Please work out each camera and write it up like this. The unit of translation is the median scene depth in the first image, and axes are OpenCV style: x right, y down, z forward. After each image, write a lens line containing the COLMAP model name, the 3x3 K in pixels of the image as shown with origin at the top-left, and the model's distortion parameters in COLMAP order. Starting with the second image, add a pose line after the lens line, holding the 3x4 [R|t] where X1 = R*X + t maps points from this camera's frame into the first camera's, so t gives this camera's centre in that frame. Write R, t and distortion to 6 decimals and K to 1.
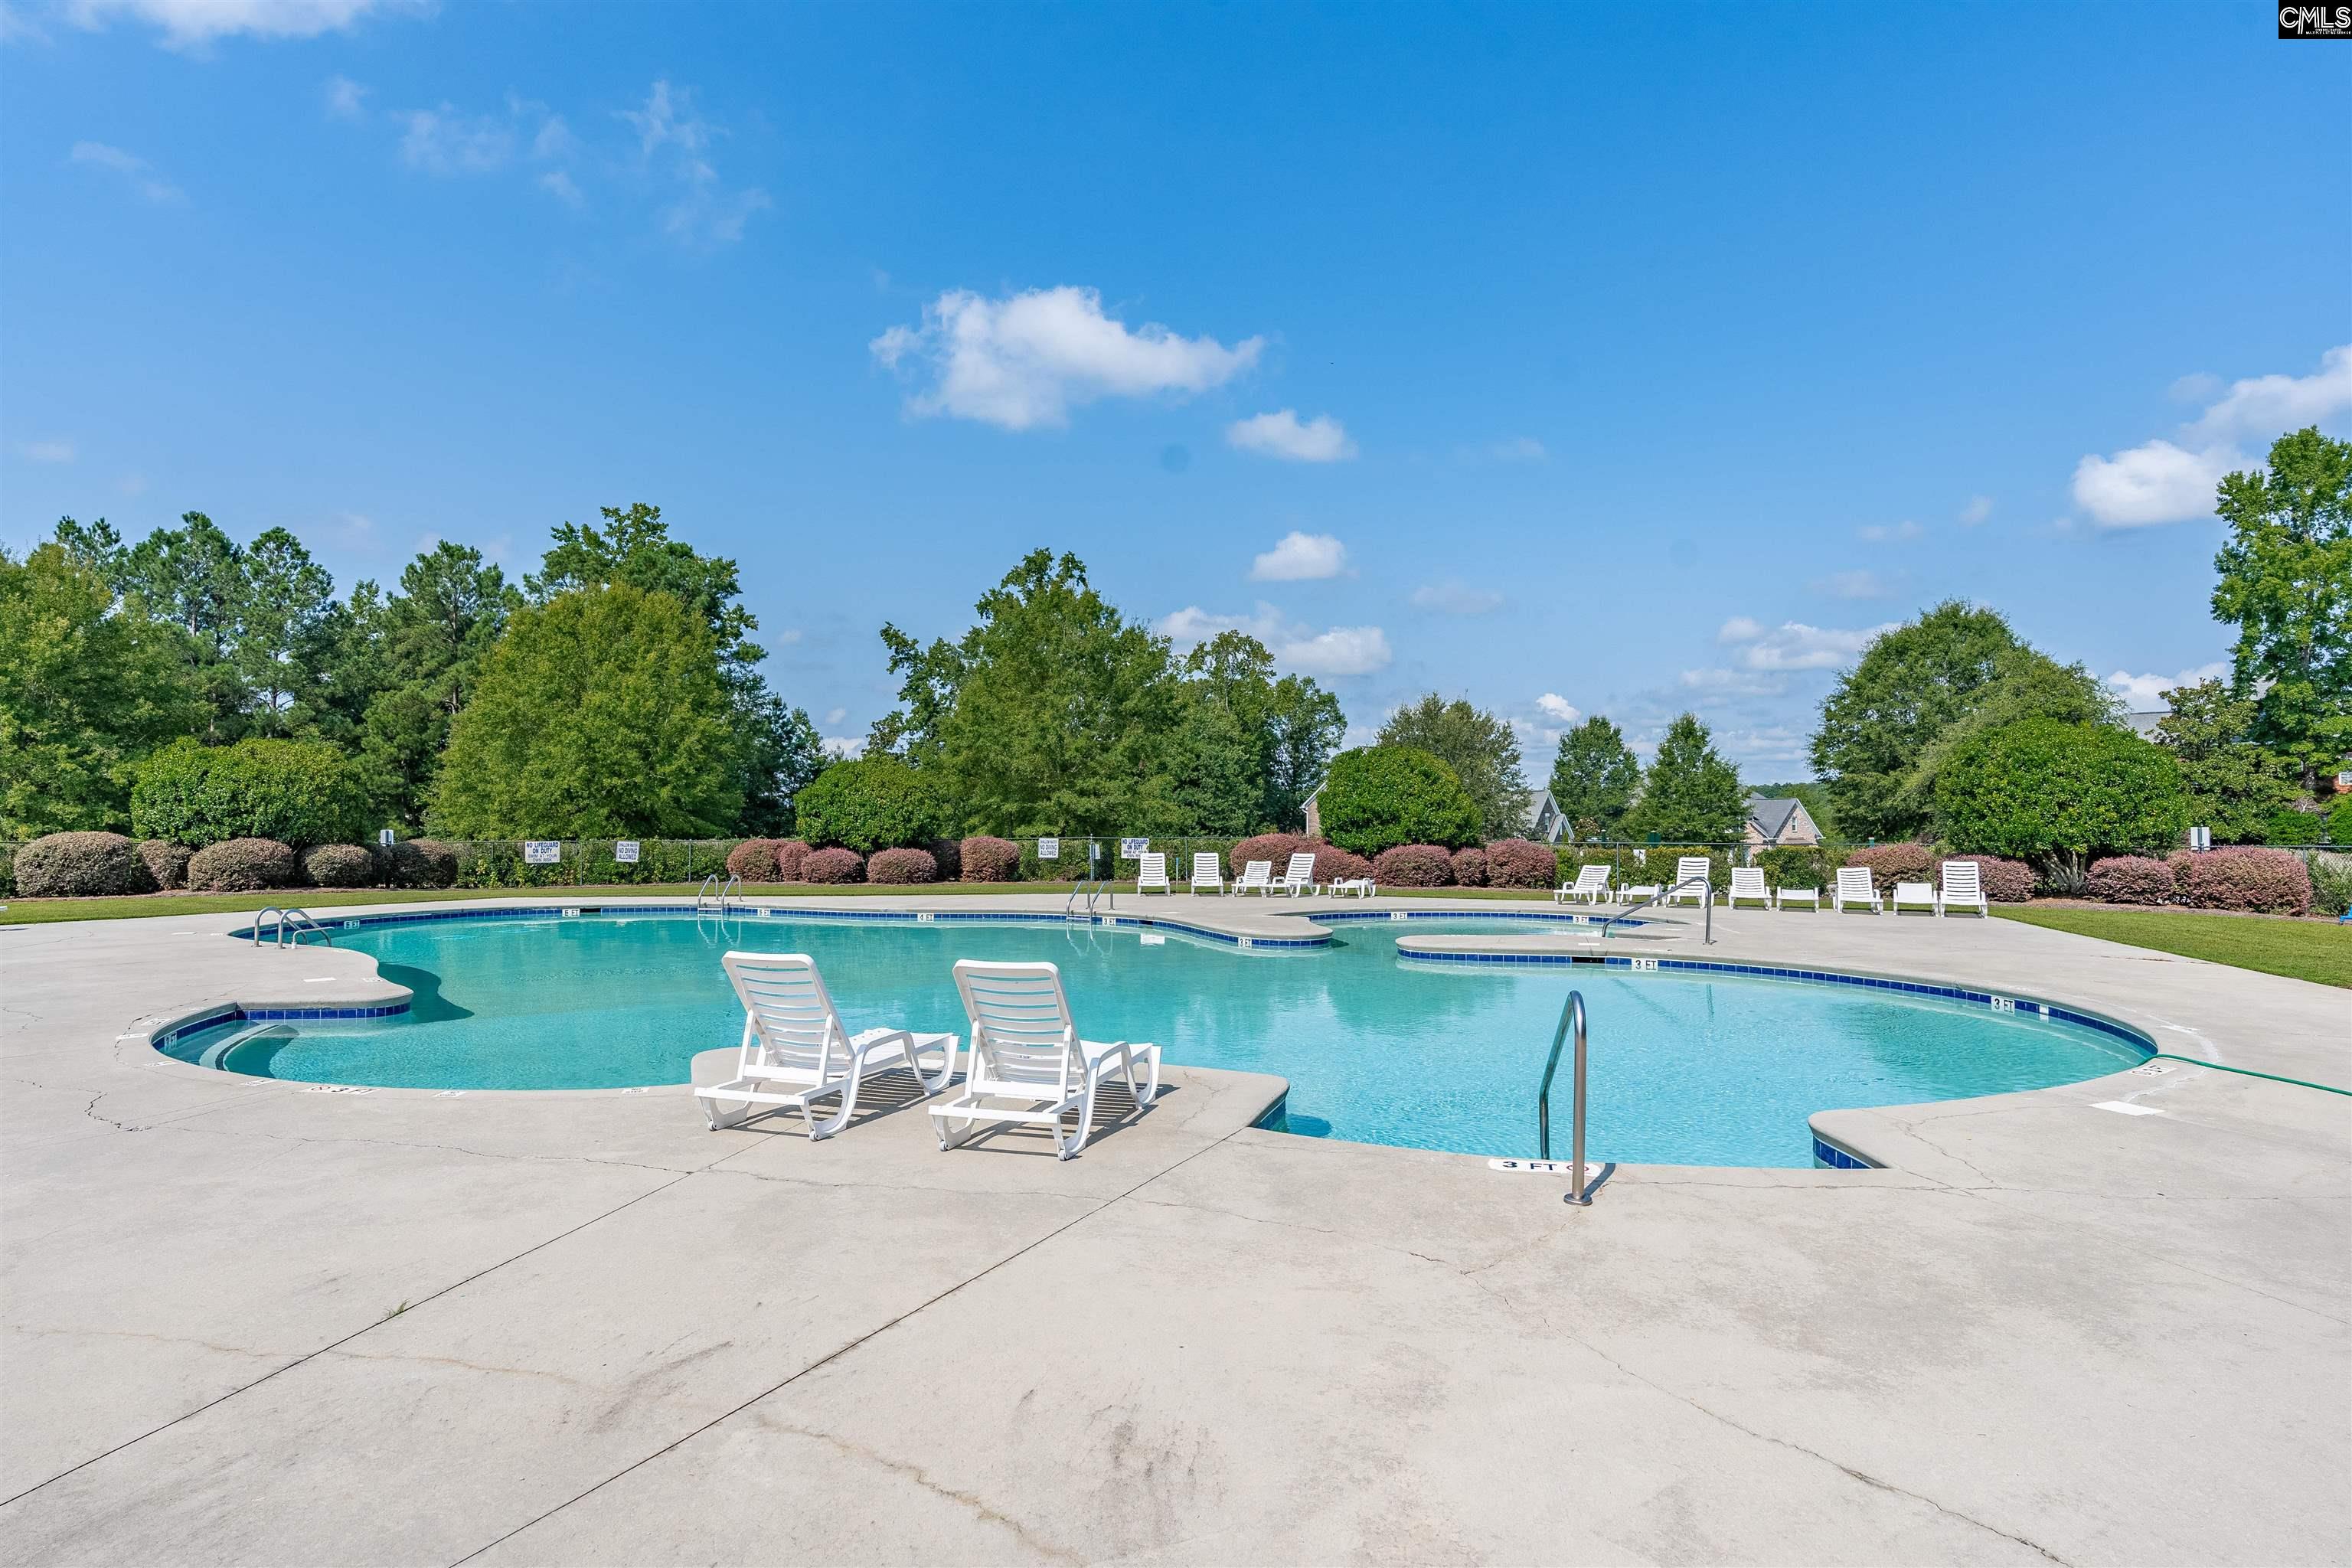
lens RADIAL K [[1290.2, 0, 1179.3], [0, 1290.2, 798.6], [0, 0, 1]] dist [-0.000860, -0.000192]
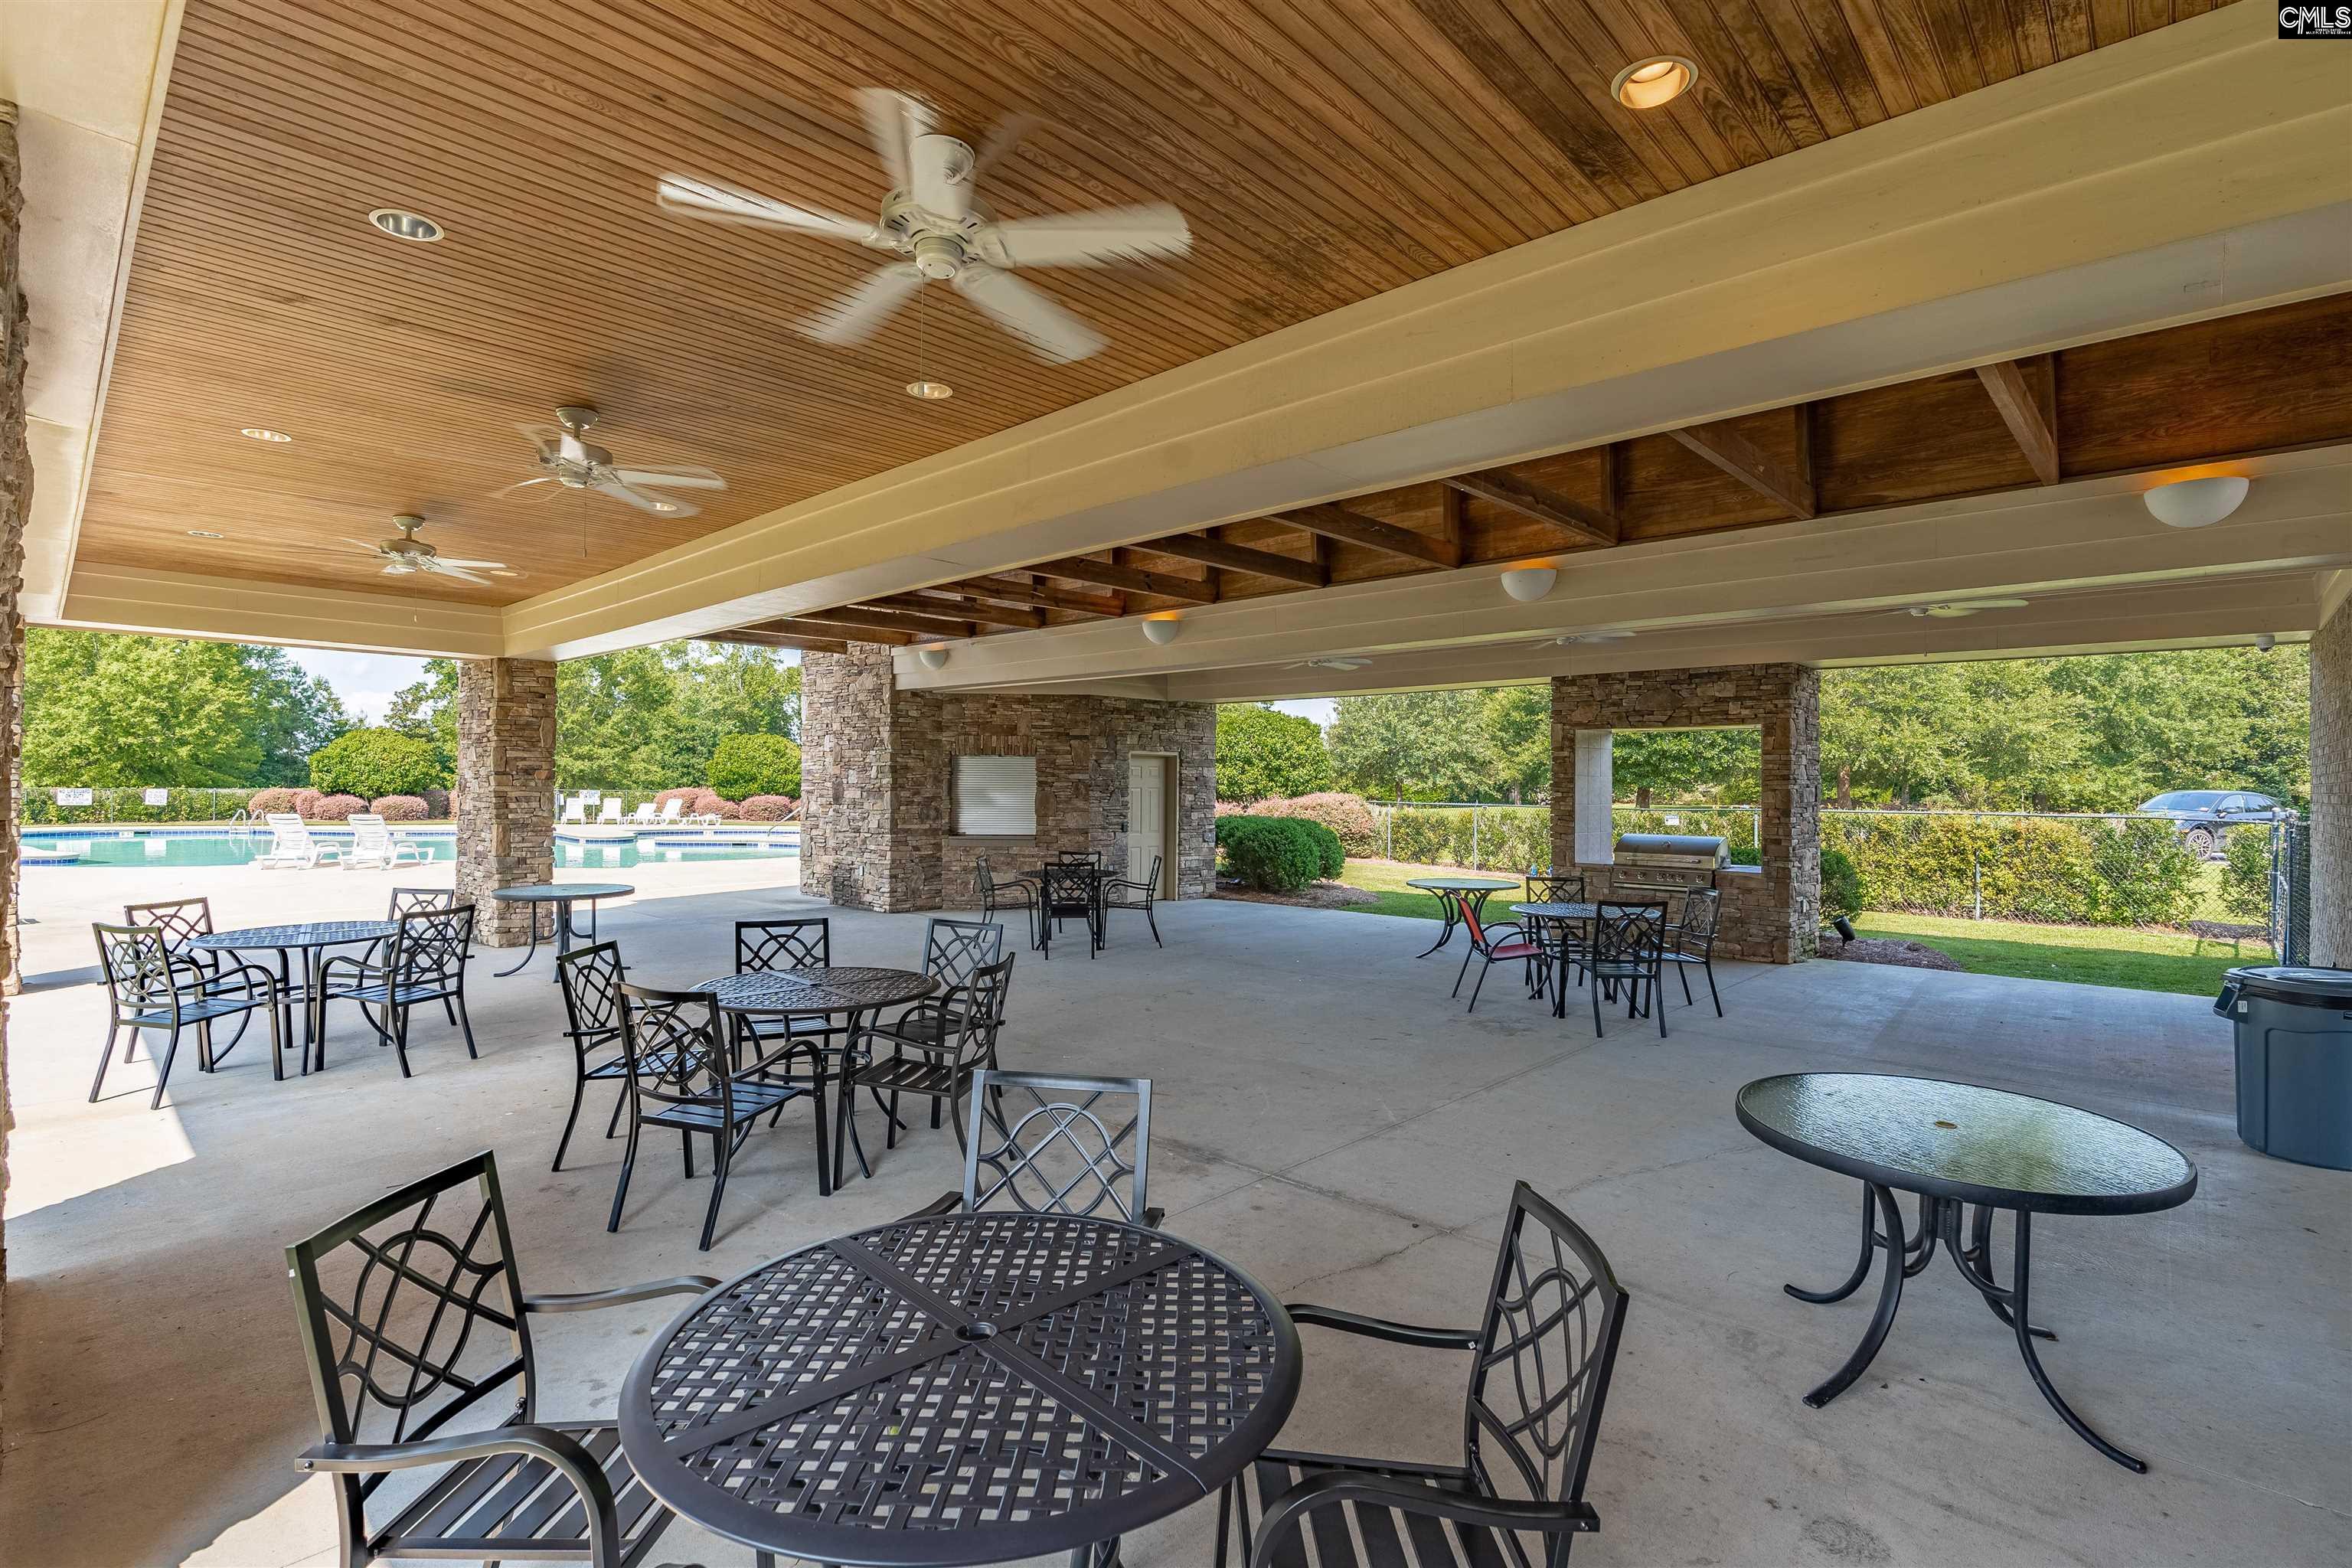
lens RADIAL K [[1099.0, 0, 1168.0], [0, 1099.0, 774.0], [0, 0, 1]] dist [-0.014410, 0.000223]
pose [[0.931577, 0.013976, 0.363275, 0.089735], [-0.017355, 0.999831, 0.006040, -0.004744], [-0.363129, -0.011931, 0.931662, -0.279566]]
